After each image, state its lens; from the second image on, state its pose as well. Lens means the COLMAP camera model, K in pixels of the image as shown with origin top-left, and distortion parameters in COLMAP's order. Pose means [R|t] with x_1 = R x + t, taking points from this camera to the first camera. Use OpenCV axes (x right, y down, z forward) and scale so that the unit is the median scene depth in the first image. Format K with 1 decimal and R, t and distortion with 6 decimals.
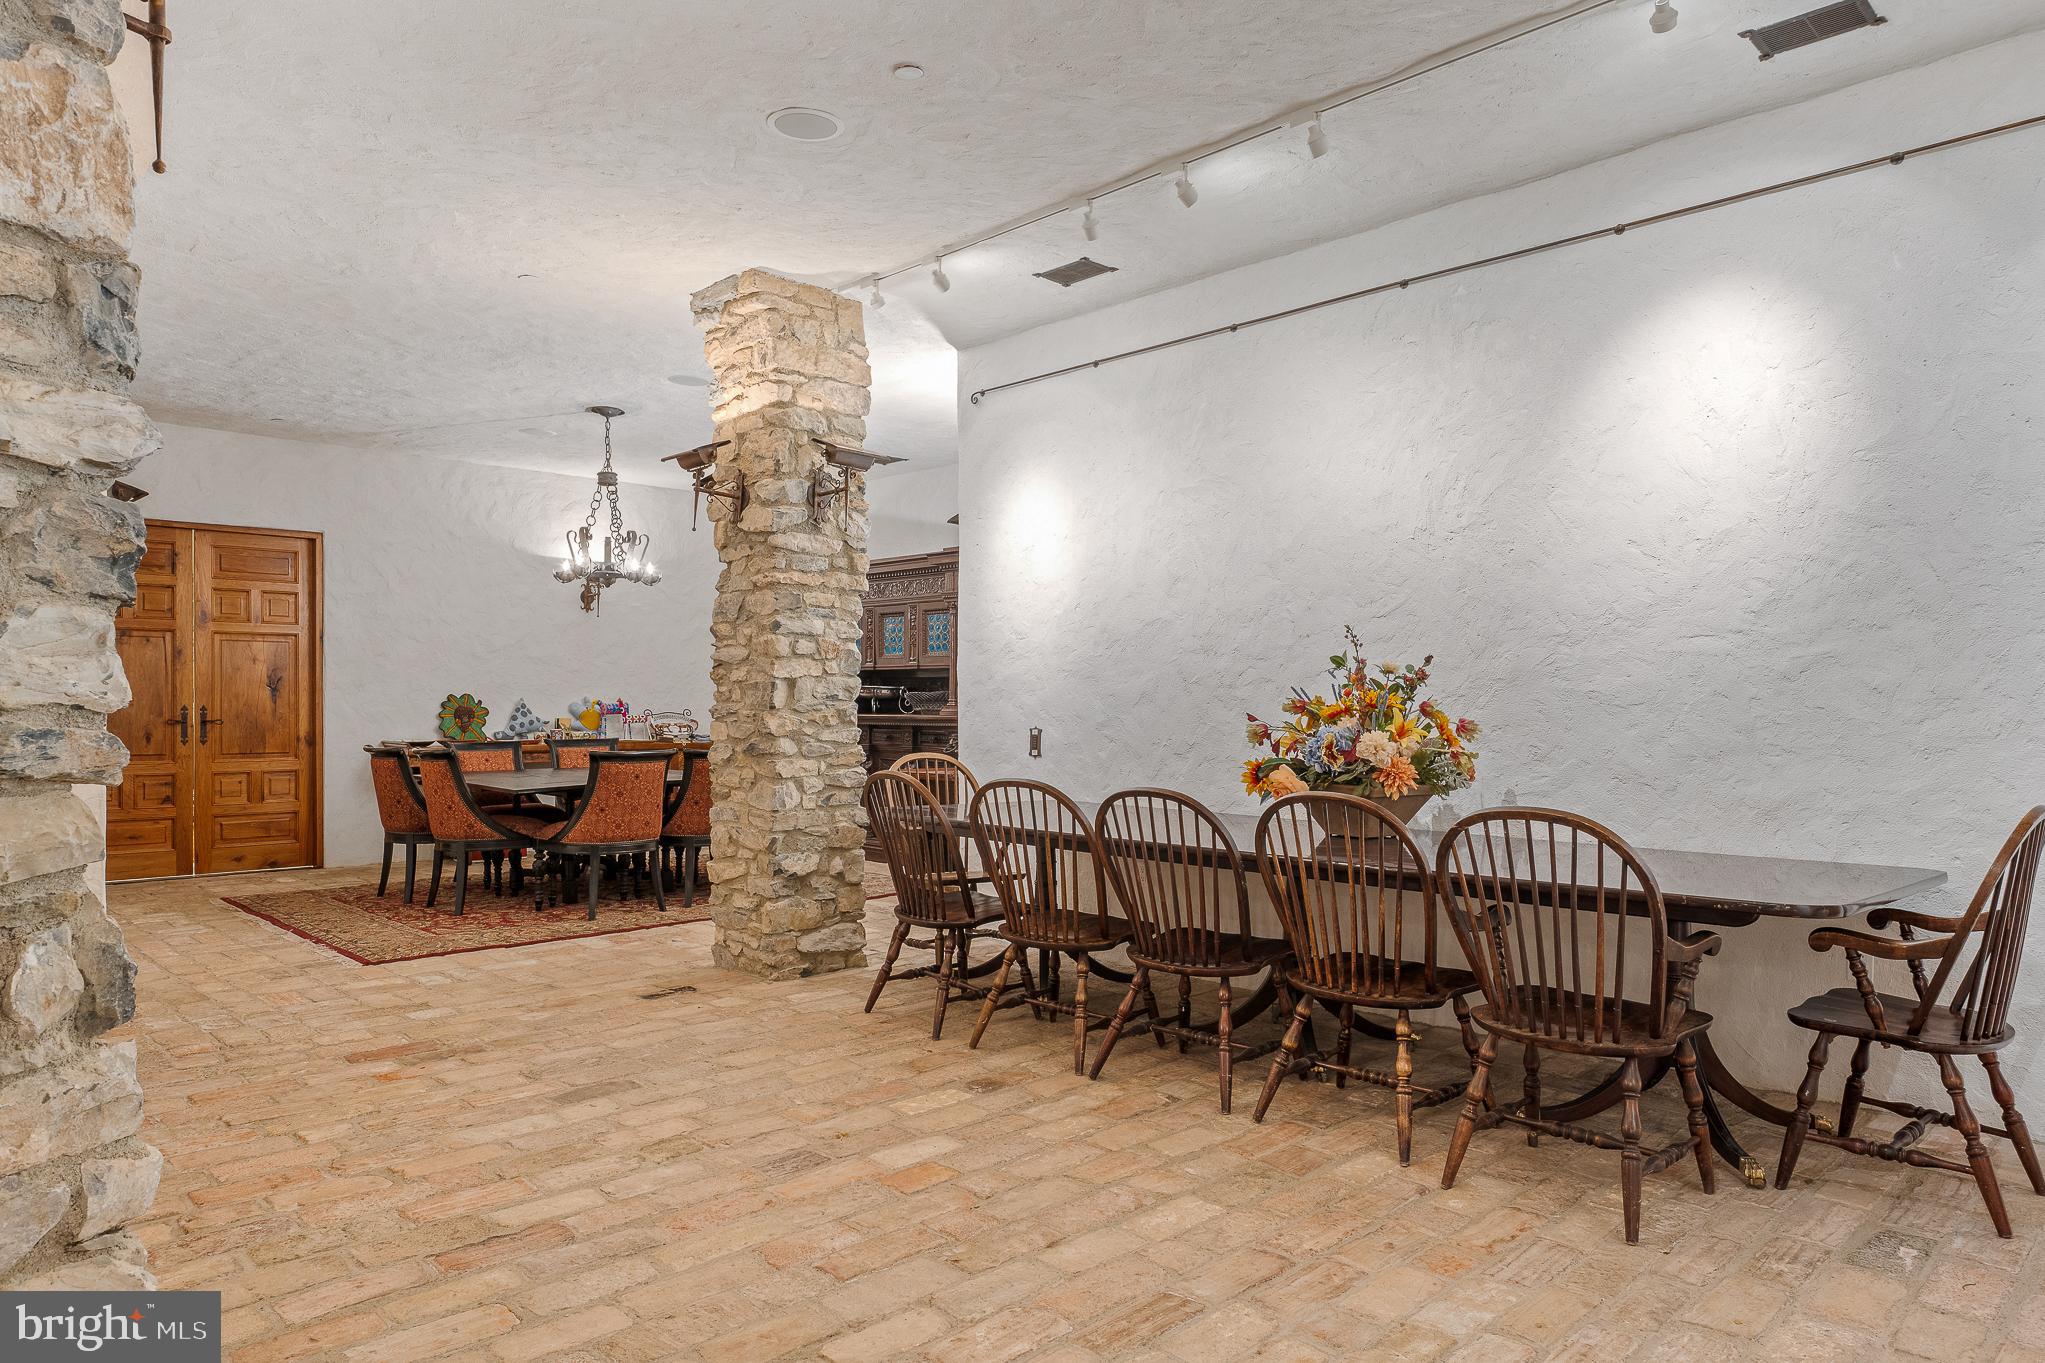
lens RADIAL K [[1258.3, 0, 1017.4], [0, 1258.3, 702.0], [0, 0, 1]] dist [-0.003574, 0.000465]
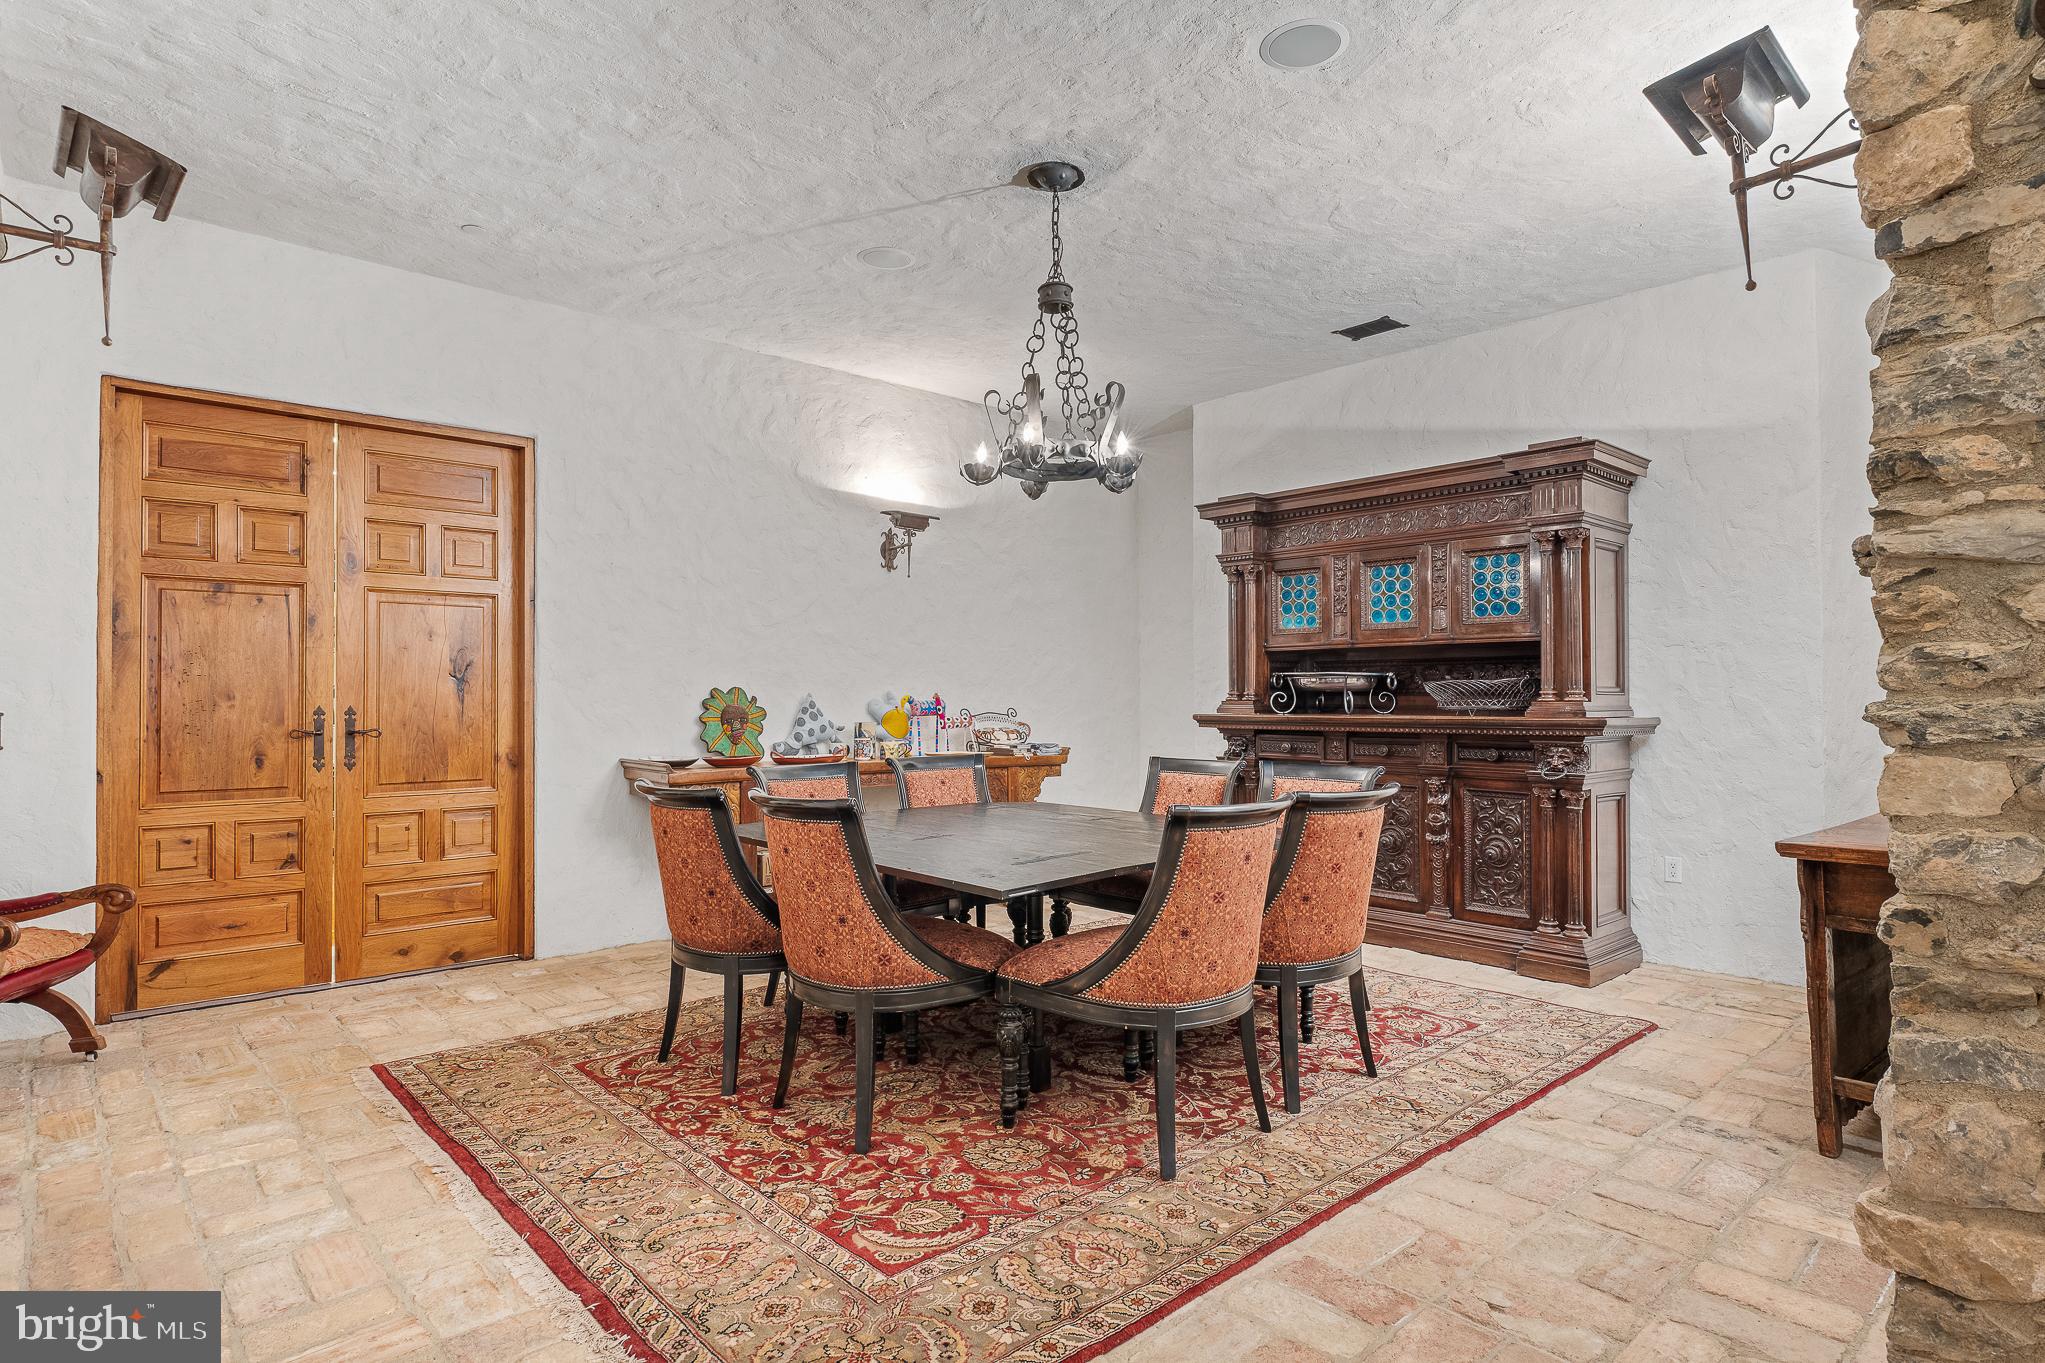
lens RADIAL K [[1085.6, 0, 1022.5], [0, 1085.6, 681.5], [0, 0, 1]] dist [0.002408, -0.000588]
pose [[0.999288, -0.005139, -0.037365, -0.289762], [0.004551, 0.999865, -0.015799, 0.000357], [0.037441, 0.015618, 0.999177, 0.466103]]
